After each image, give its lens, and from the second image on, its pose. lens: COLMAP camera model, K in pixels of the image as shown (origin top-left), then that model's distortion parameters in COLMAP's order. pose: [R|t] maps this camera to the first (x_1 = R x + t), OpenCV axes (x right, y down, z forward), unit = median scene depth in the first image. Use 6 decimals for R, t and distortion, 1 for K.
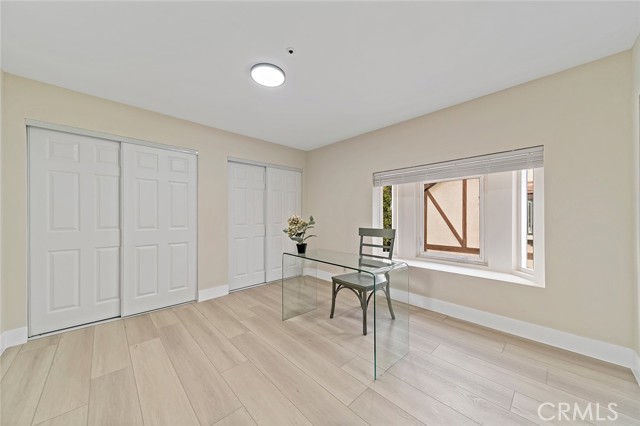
lens RADIAL K [[224.8, 0, 318.5], [0, 224.8, 213.7], [0, 0, 1]] dist [0.001081, 0.000054]
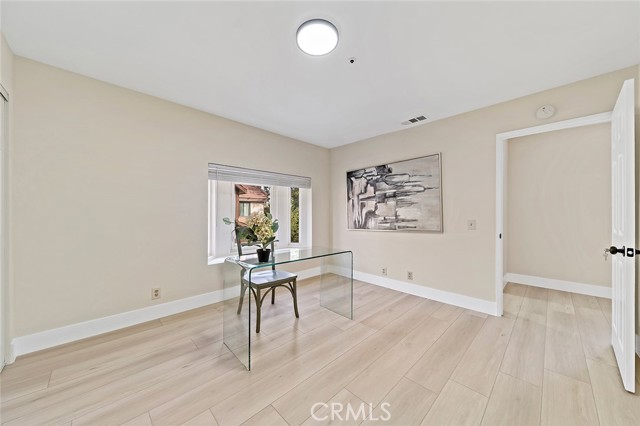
lens RADIAL K [[224.8, 0, 319.0], [0, 224.8, 213.6], [0, 0, 1]] dist [0.001081, 0.000054]
pose [[-0.017586, 0.005758, 0.999829, -0.884811], [-0.006833, 0.999959, -0.005879, 0.020198], [-0.999822, -0.006935, -0.017545, 0.871706]]
